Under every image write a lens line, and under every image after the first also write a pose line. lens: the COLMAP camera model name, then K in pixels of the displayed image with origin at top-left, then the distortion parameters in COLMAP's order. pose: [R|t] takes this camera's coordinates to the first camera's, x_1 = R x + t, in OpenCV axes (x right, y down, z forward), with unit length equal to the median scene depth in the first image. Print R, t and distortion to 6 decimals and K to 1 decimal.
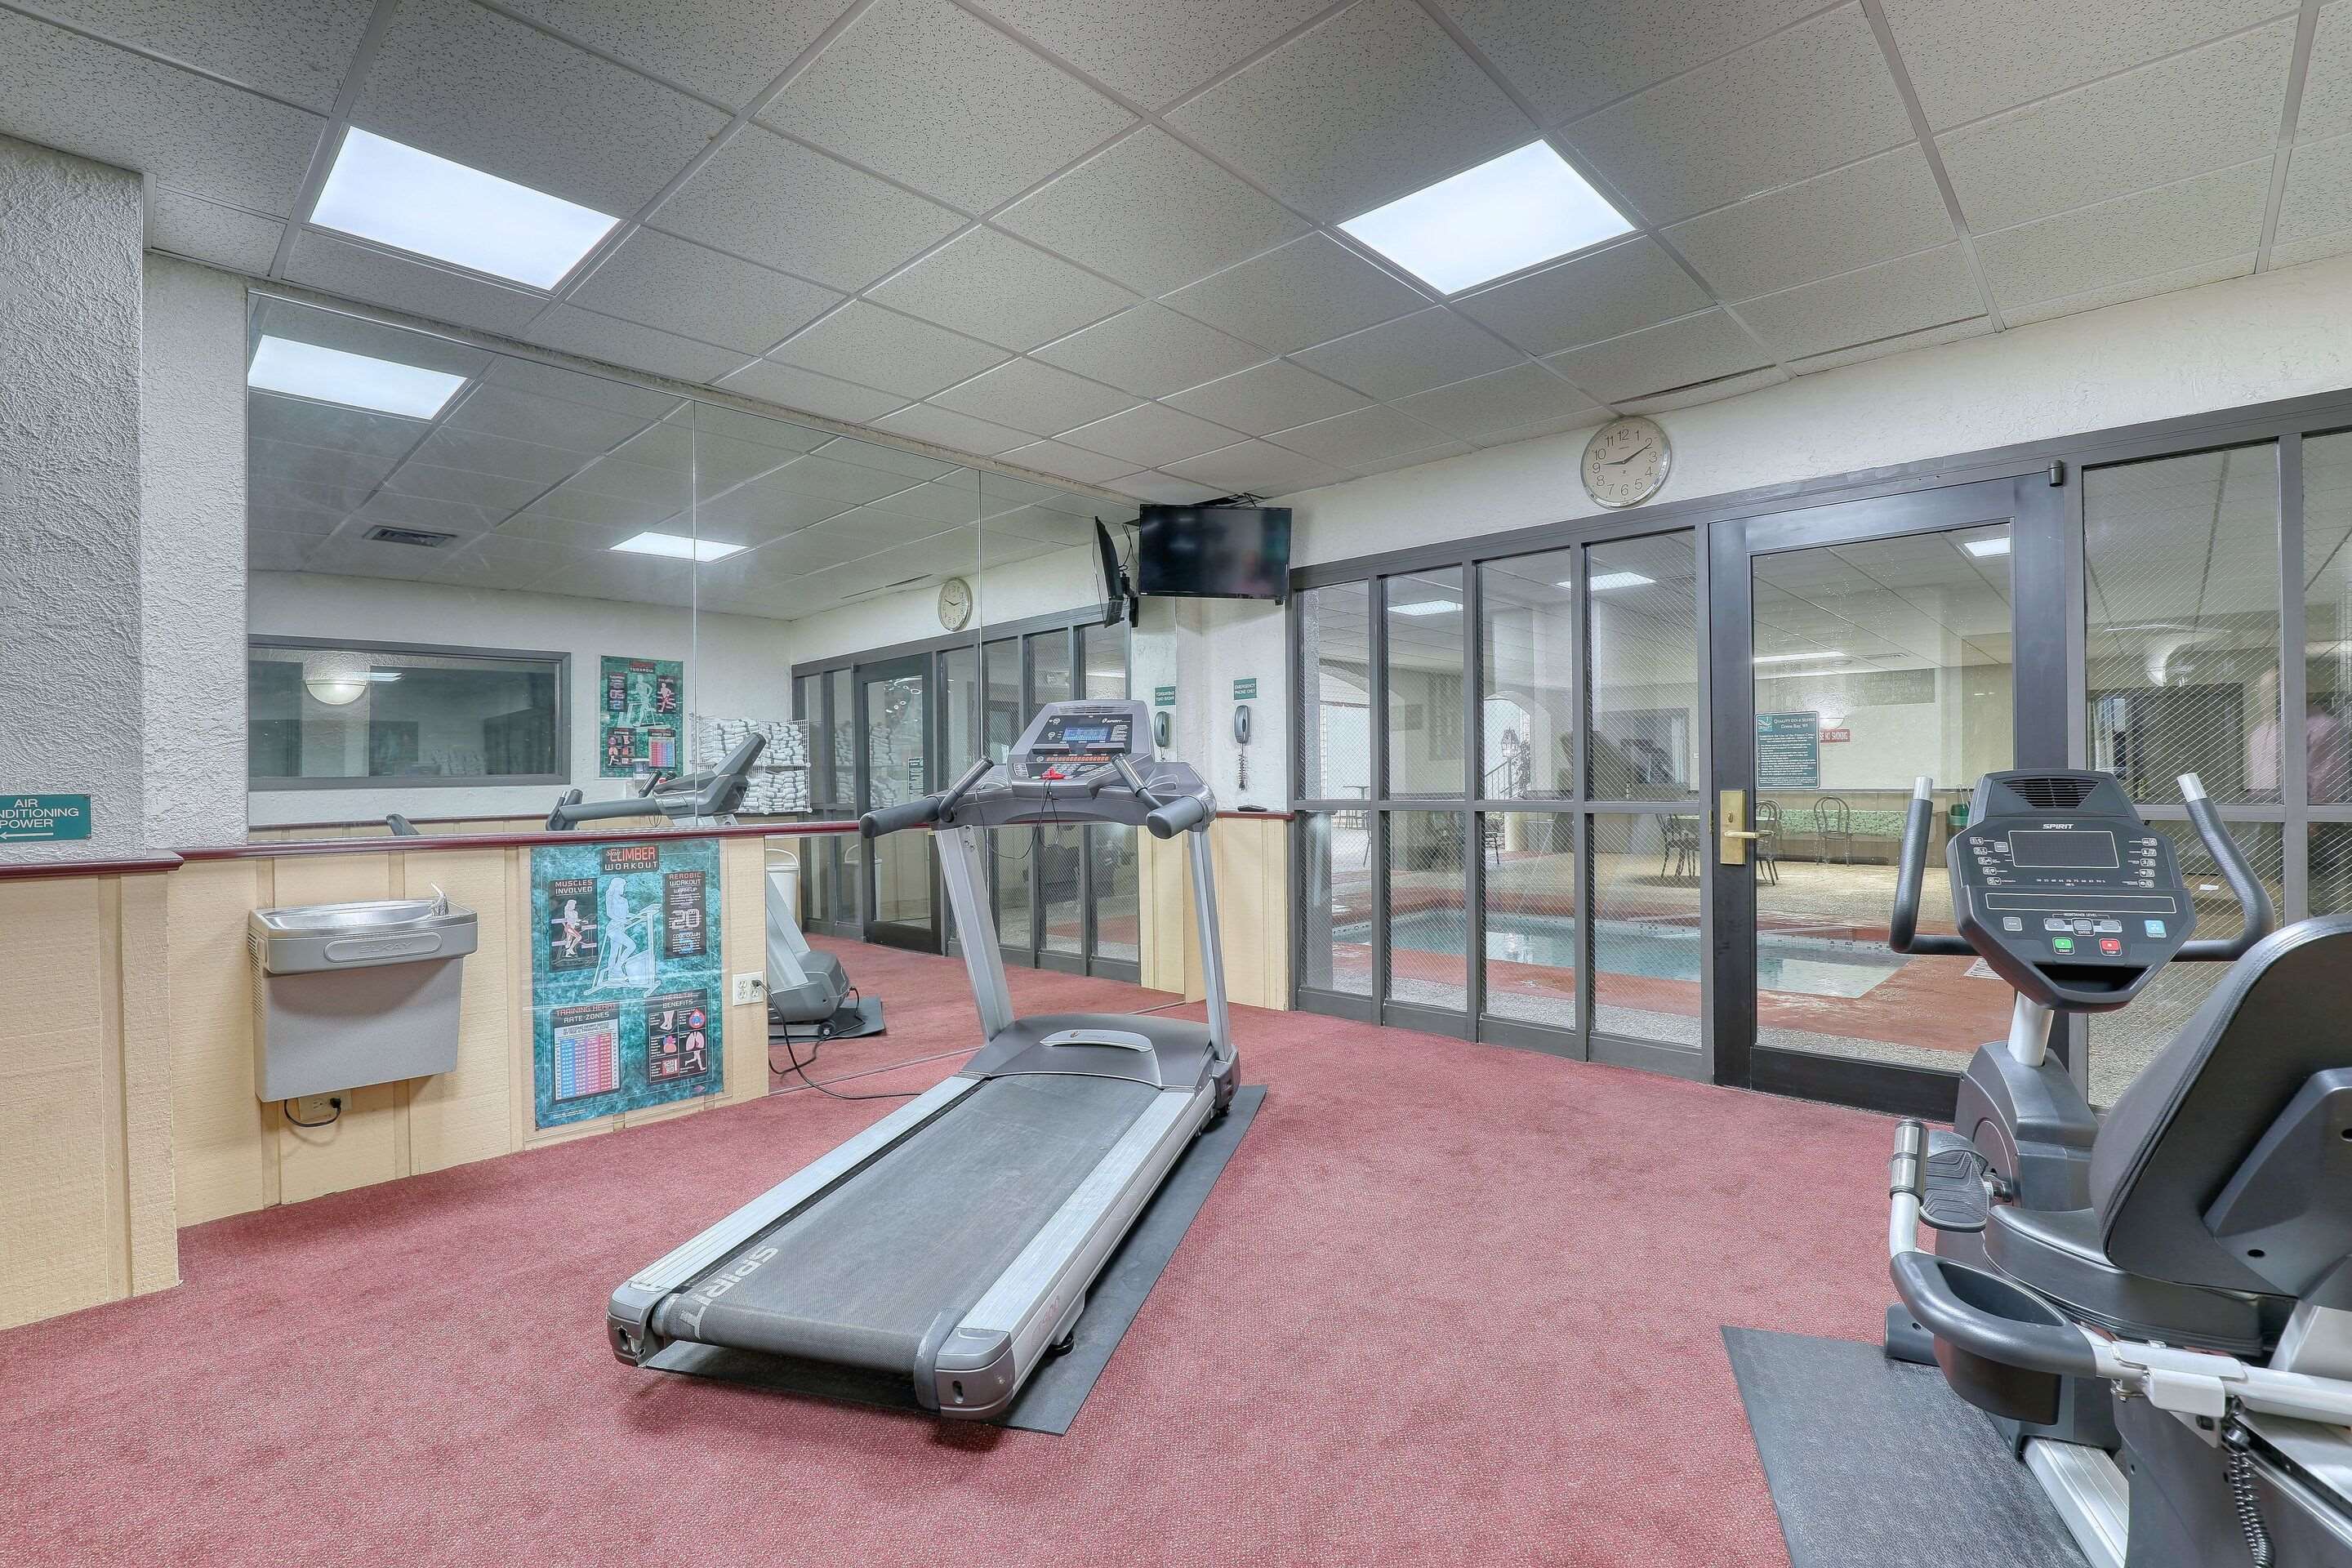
lens RADIAL K [[1075.9, 0, 1203.3], [0, 1075.9, 783.9], [0, 0, 1]] dist [-0.030287, 0.000277]
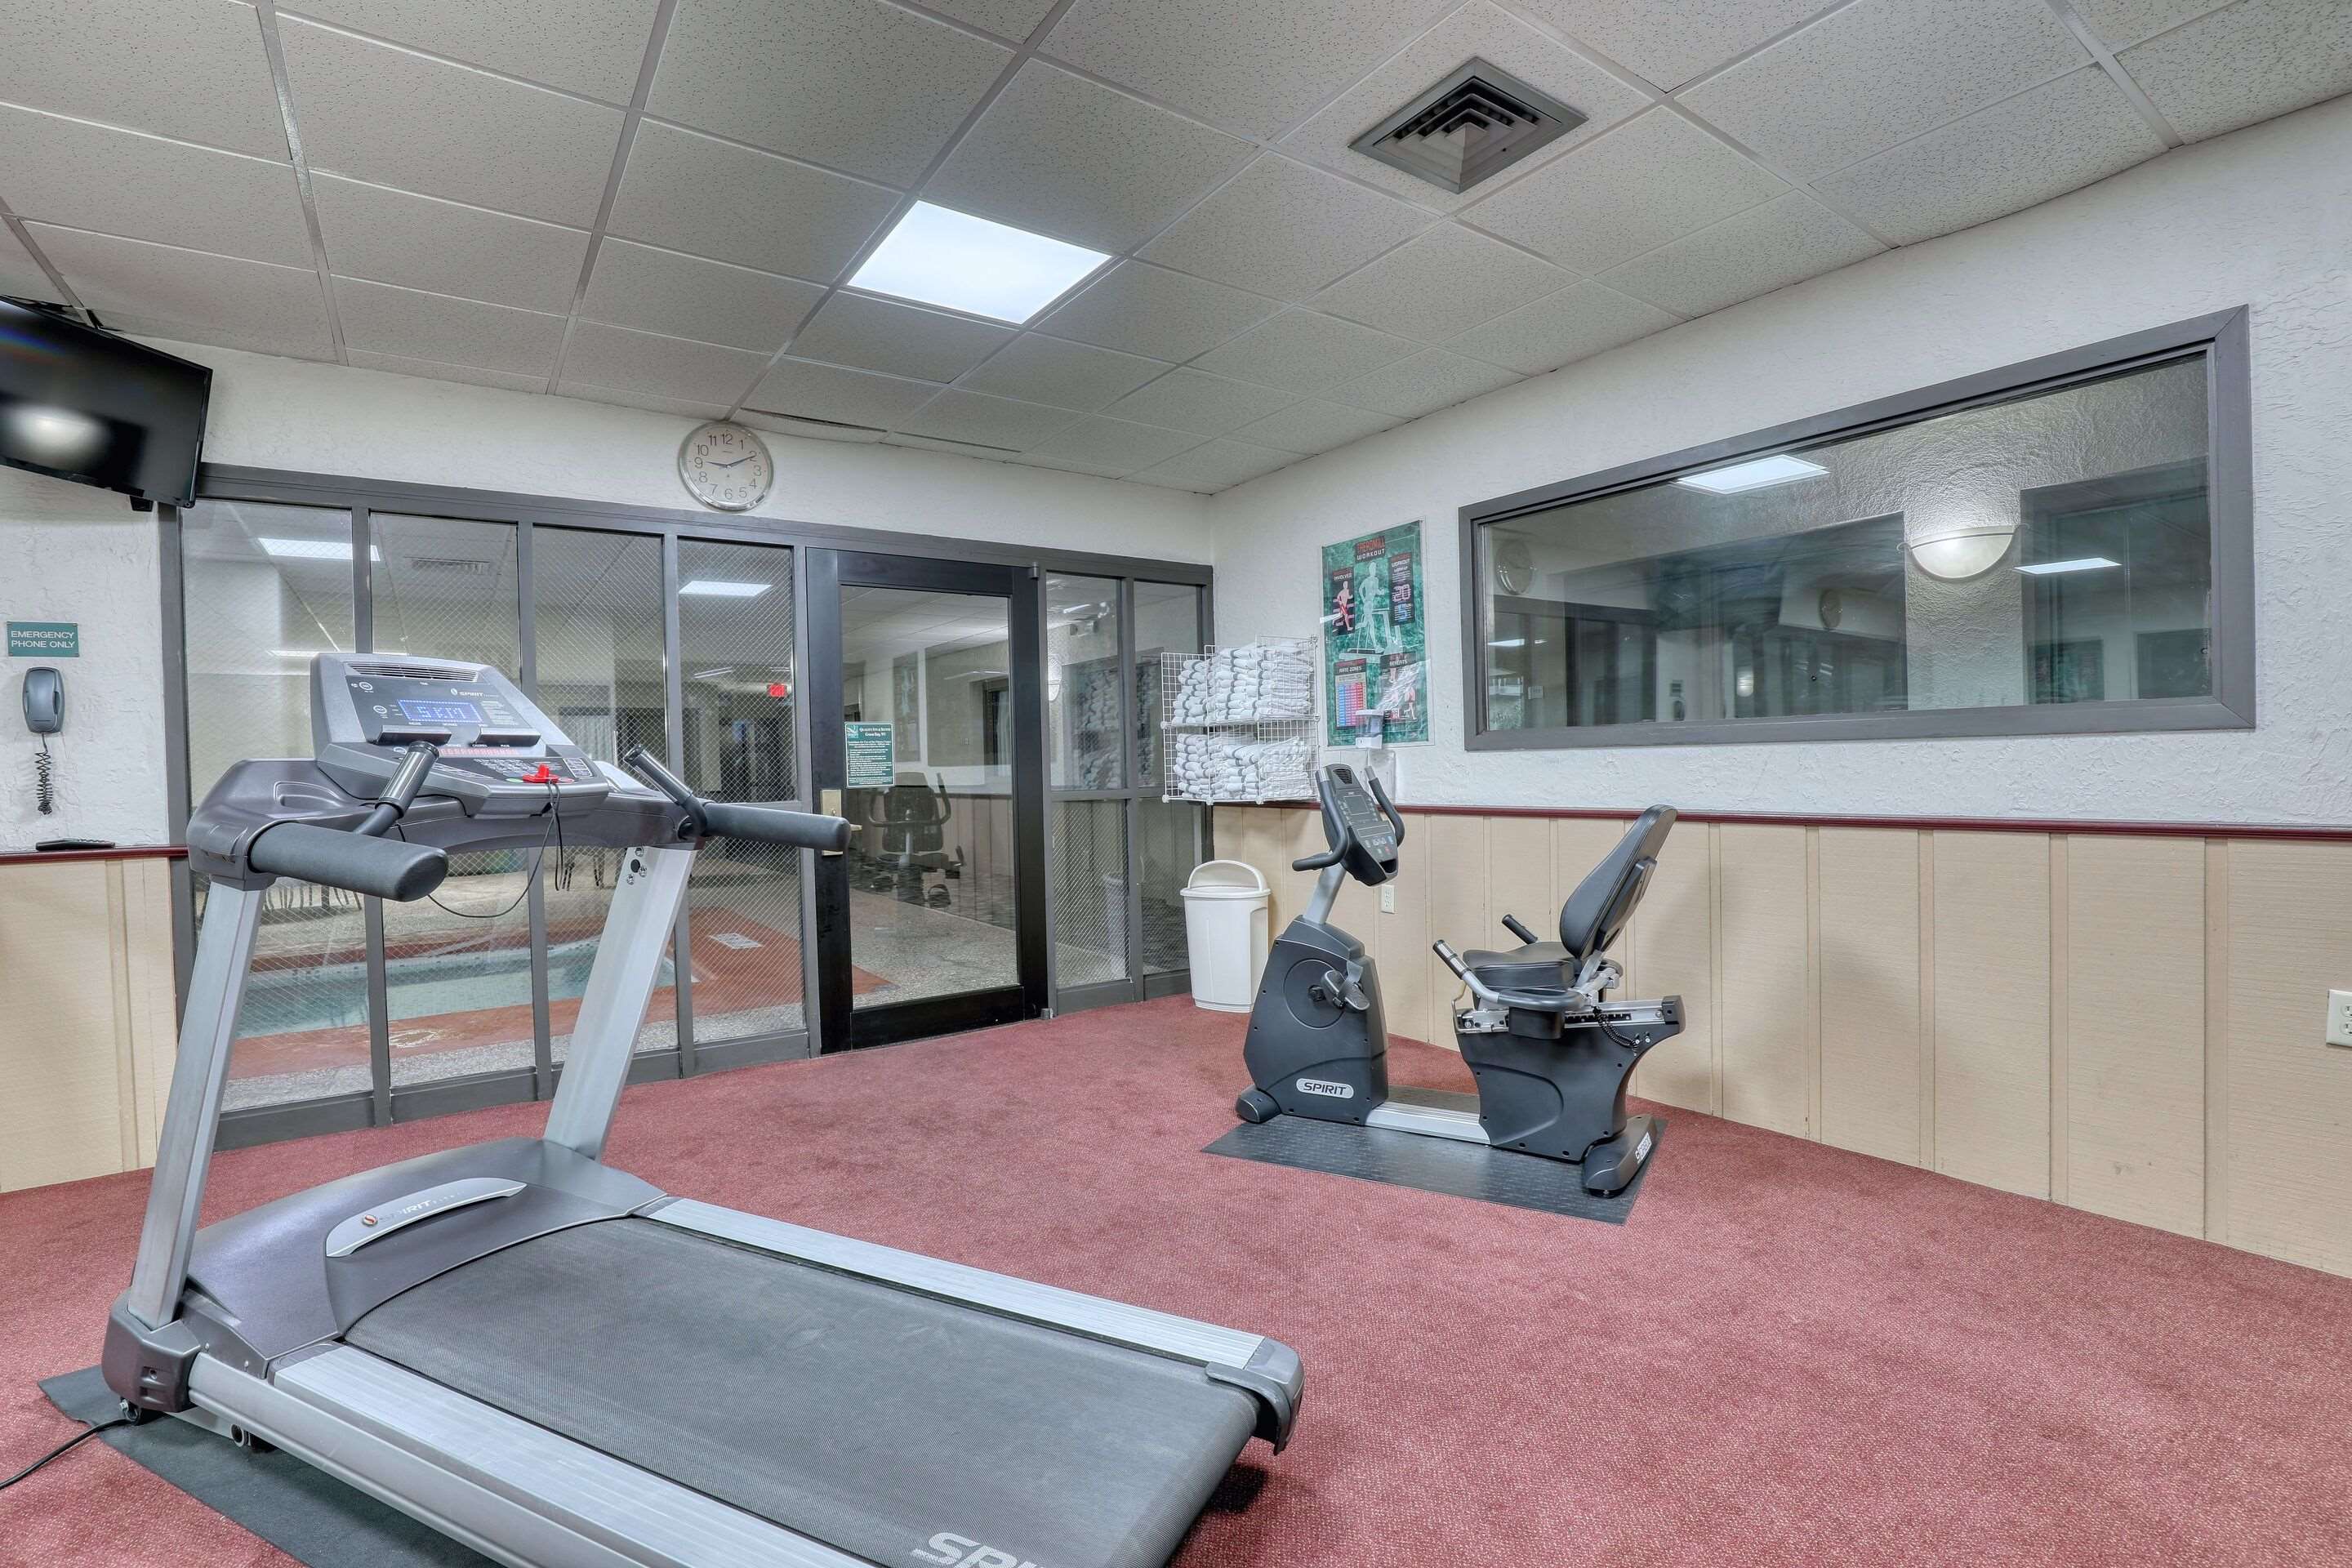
lens RADIAL K [[1075.9, 0, 1203.3], [0, 1075.9, 783.9], [0, 0, 1]] dist [-0.030287, 0.000277]
pose [[0.206093, -0.016352, 0.978396, -0.513555], [0.020808, 0.999708, 0.012325, -0.005948], [-0.978311, 0.017818, 0.206373, 0.370619]]
